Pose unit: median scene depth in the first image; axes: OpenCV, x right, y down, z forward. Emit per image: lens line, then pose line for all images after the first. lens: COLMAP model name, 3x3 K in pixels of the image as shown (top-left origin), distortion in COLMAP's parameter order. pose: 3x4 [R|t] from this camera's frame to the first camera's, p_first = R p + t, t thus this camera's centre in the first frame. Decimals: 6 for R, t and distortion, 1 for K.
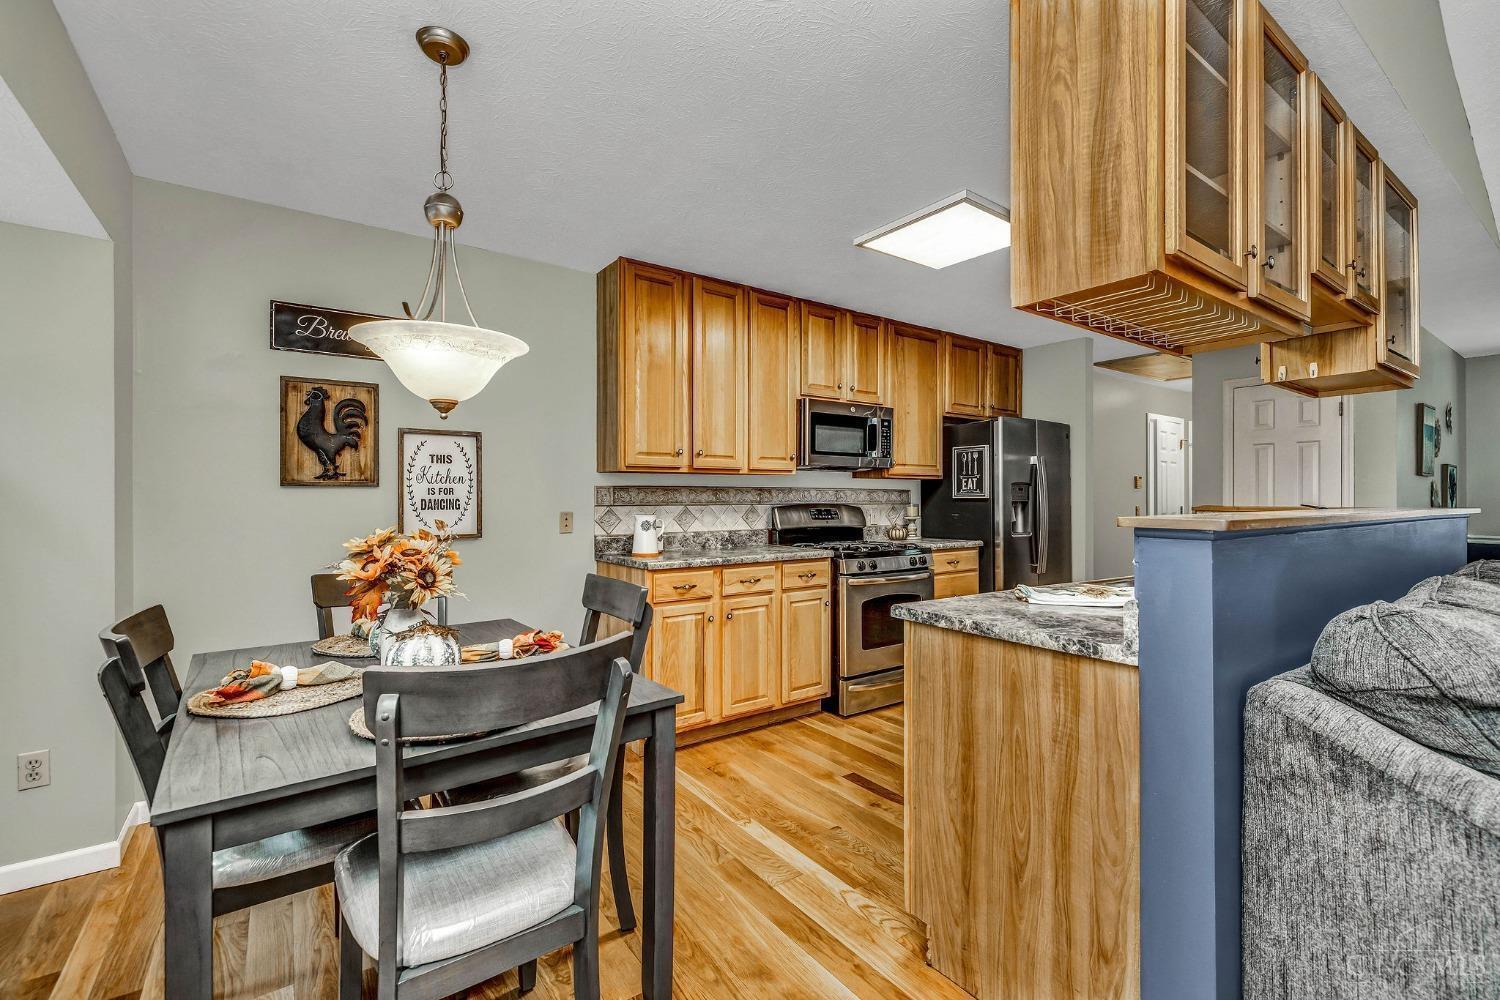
lens RADIAL K [[648.9, 0, 743.9], [0, 648.9, 496.9], [0, 0, 1]] dist [0.000642, 0.000007]
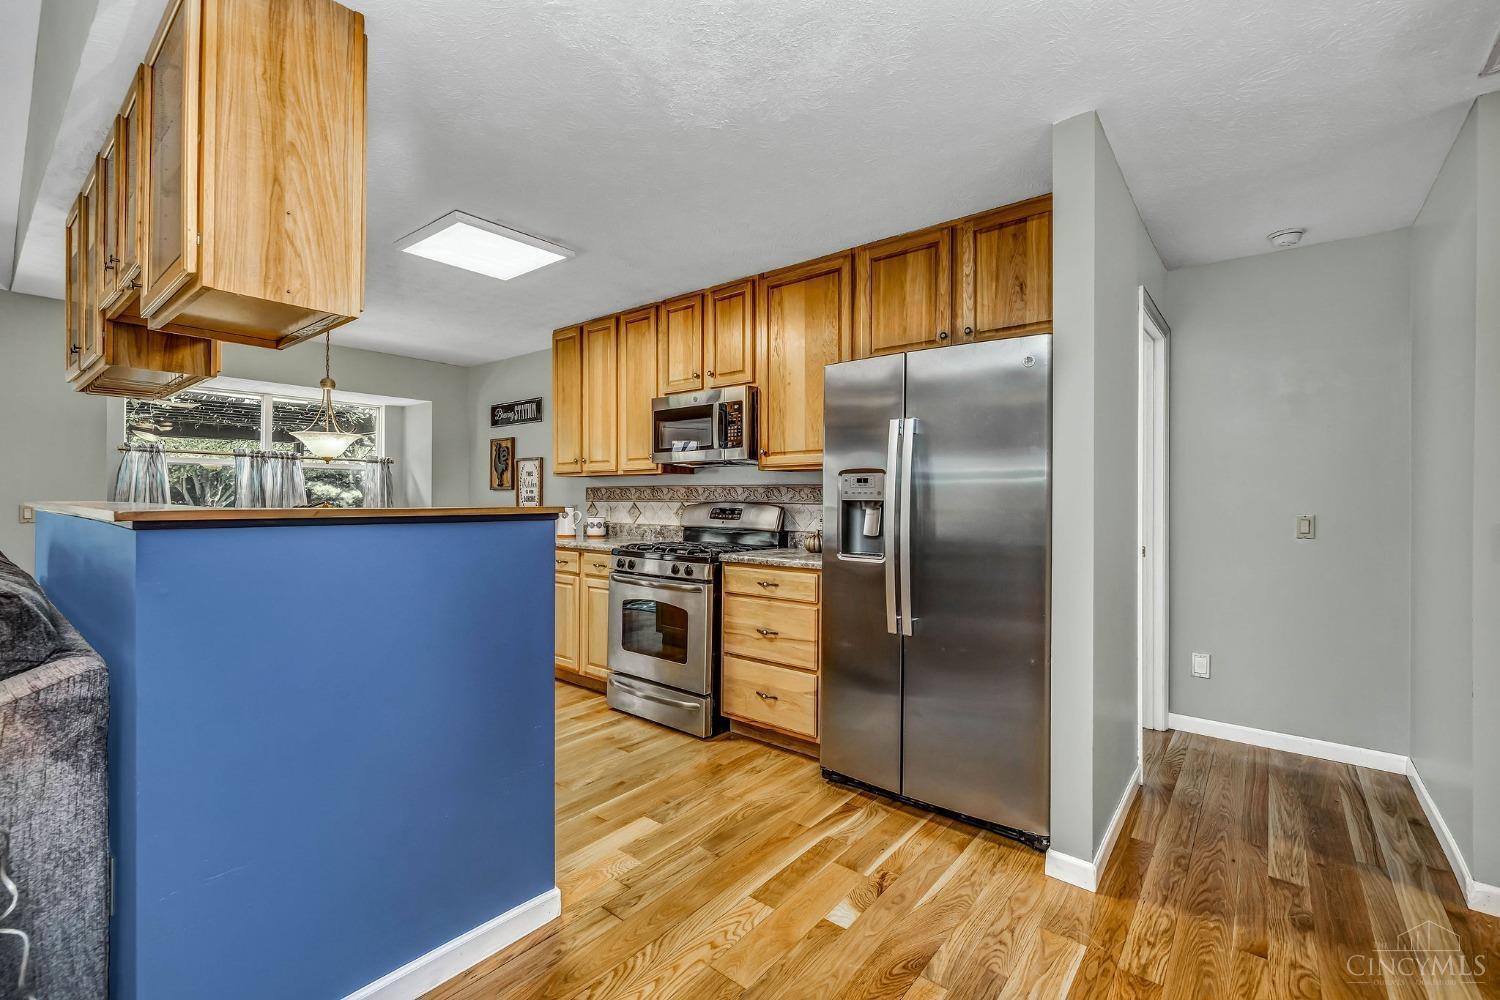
lens RADIAL K [[648.9, 0, 743.9], [0, 648.9, 494.4], [0, 0, 1]] dist [0.000642, 0.000007]
pose [[0.262581, -0.002795, -0.964906, 1.181130], [-0.002548, 0.999990, -0.003590, 0.003188], [0.964906, 0.003402, 0.262572, 0.910096]]
